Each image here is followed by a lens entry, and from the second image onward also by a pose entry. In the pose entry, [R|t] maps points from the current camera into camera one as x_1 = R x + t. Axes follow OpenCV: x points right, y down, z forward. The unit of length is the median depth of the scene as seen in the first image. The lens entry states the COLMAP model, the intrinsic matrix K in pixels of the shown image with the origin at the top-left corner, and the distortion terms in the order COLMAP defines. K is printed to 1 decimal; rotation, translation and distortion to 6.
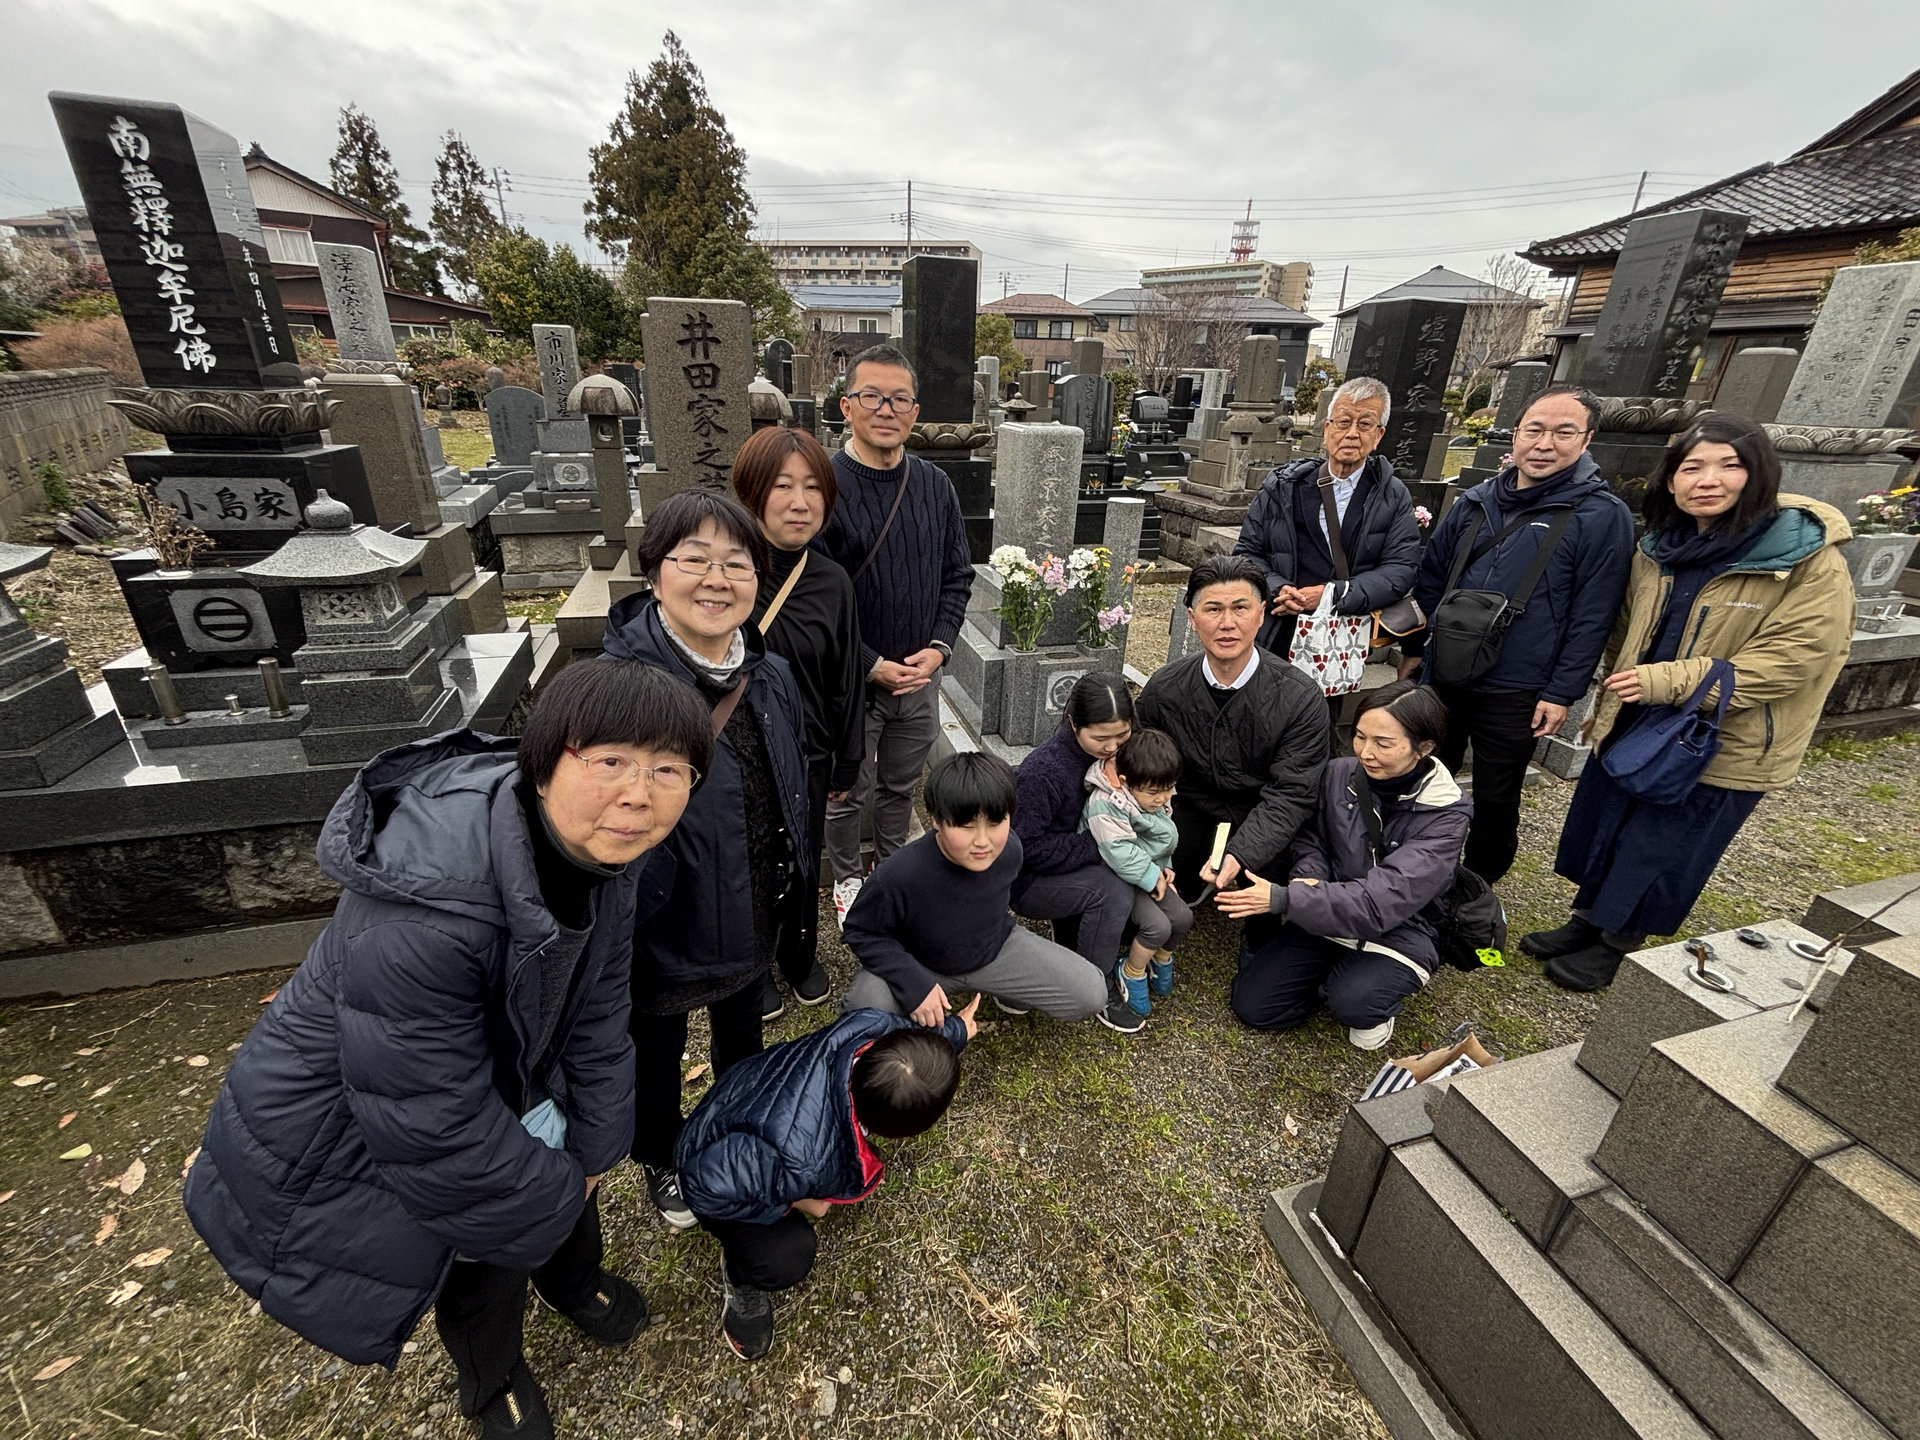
lens RADIAL K [[777.4, 0, 960.7], [0, 777.4, 715.5], [0, 0, 1]] dist [-0.003950, 0.001222]
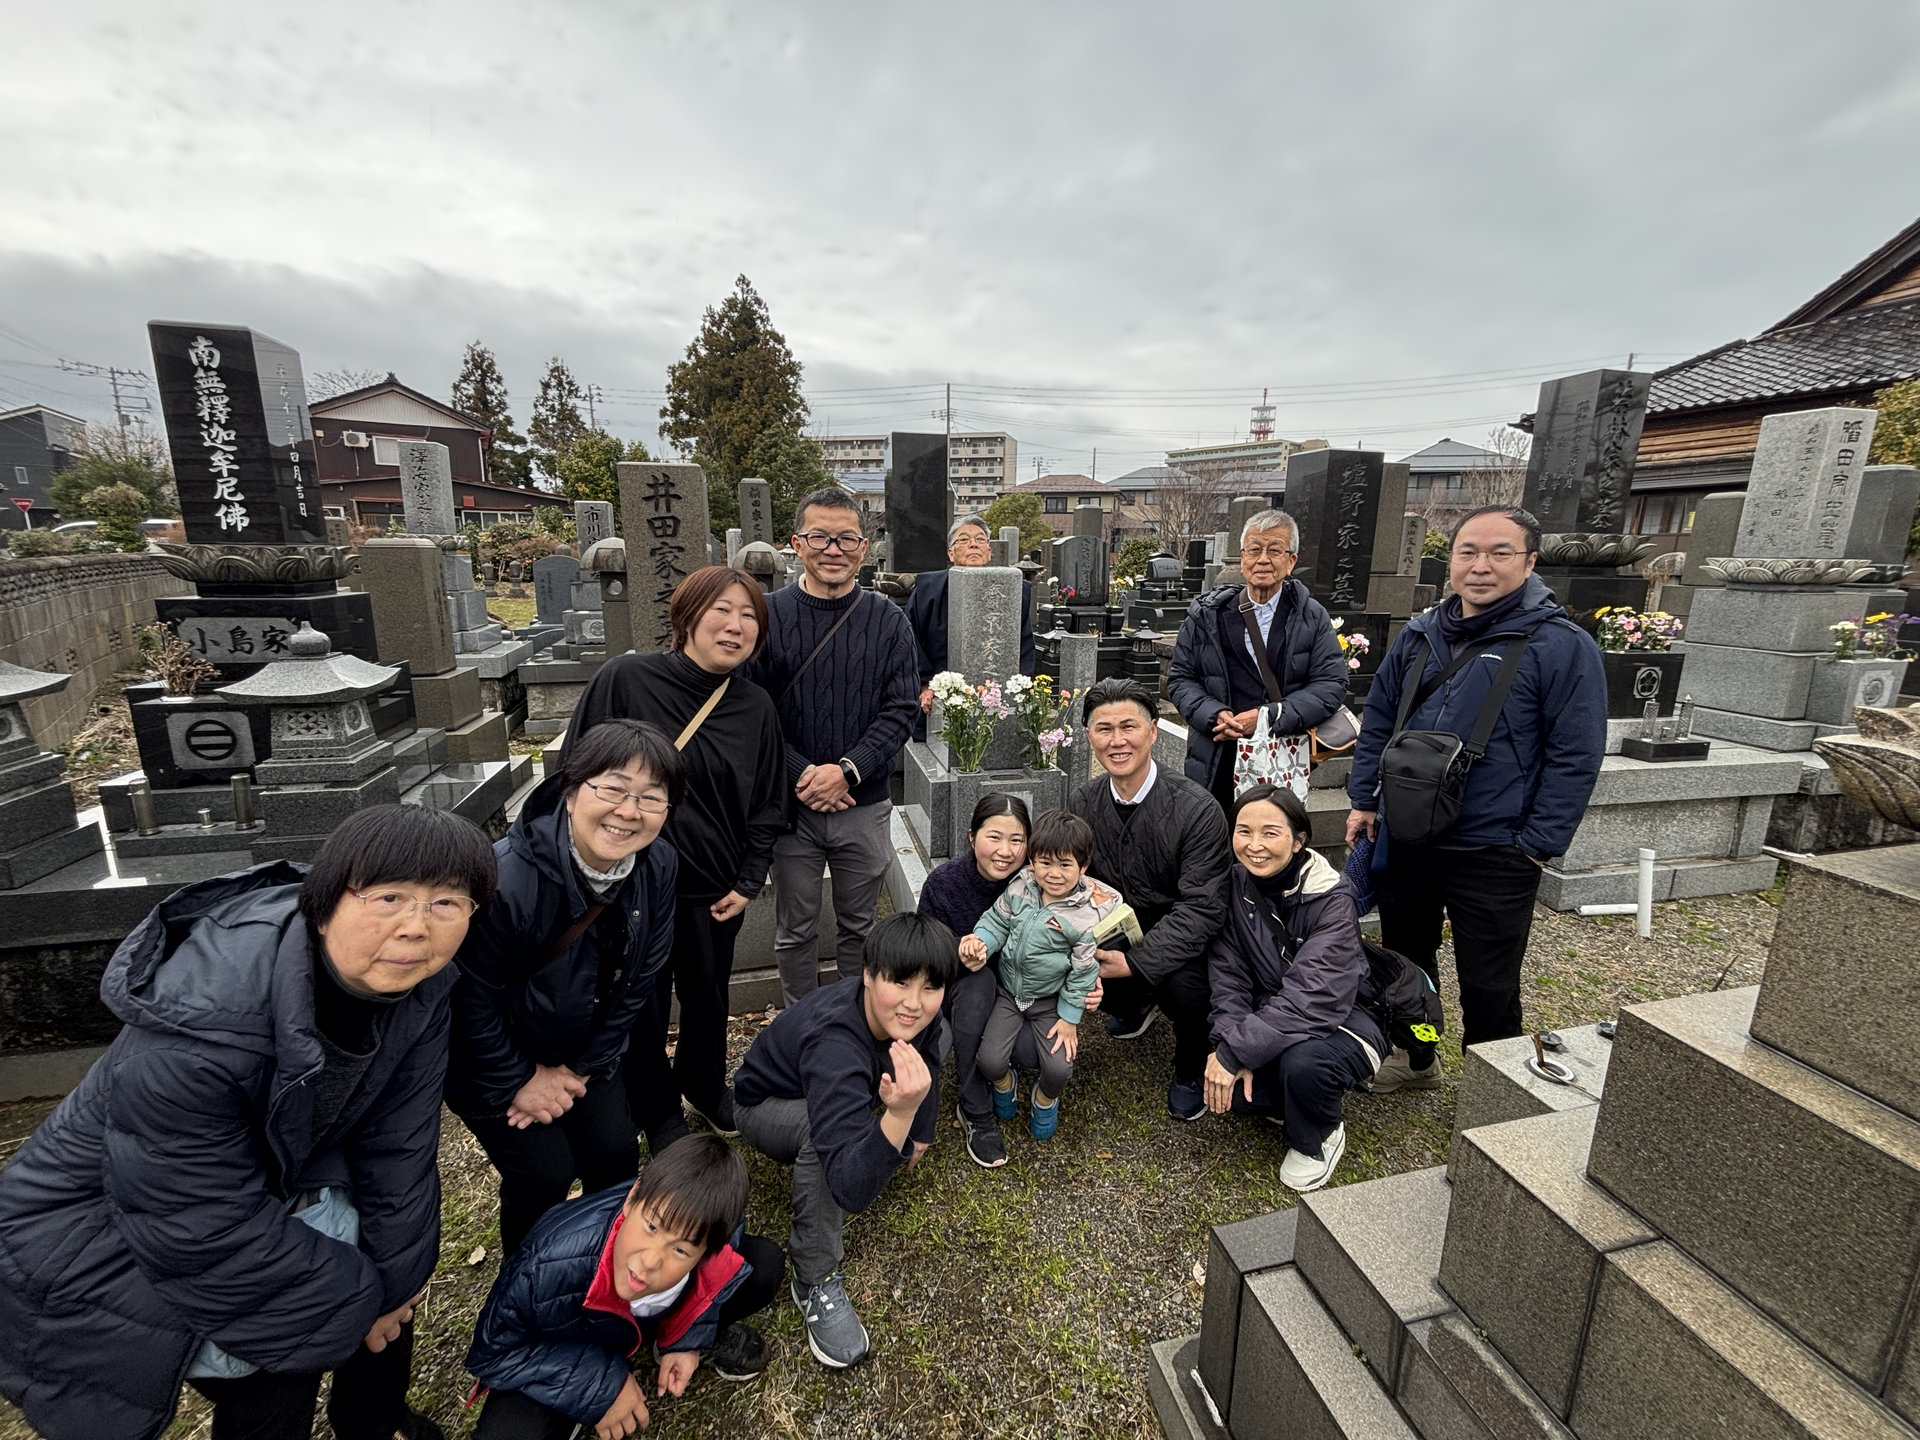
lens RADIAL K [[777.4, 0, 960.7], [0, 777.4, 715.5], [0, 0, 1]] dist [-0.003950, 0.001222]
pose [[0.998452, -0.009423, -0.054822, 0.158293], [-0.001612, 0.980229, -0.197859, 0.053732], [0.055602, 0.197641, 0.978696, -0.022491]]
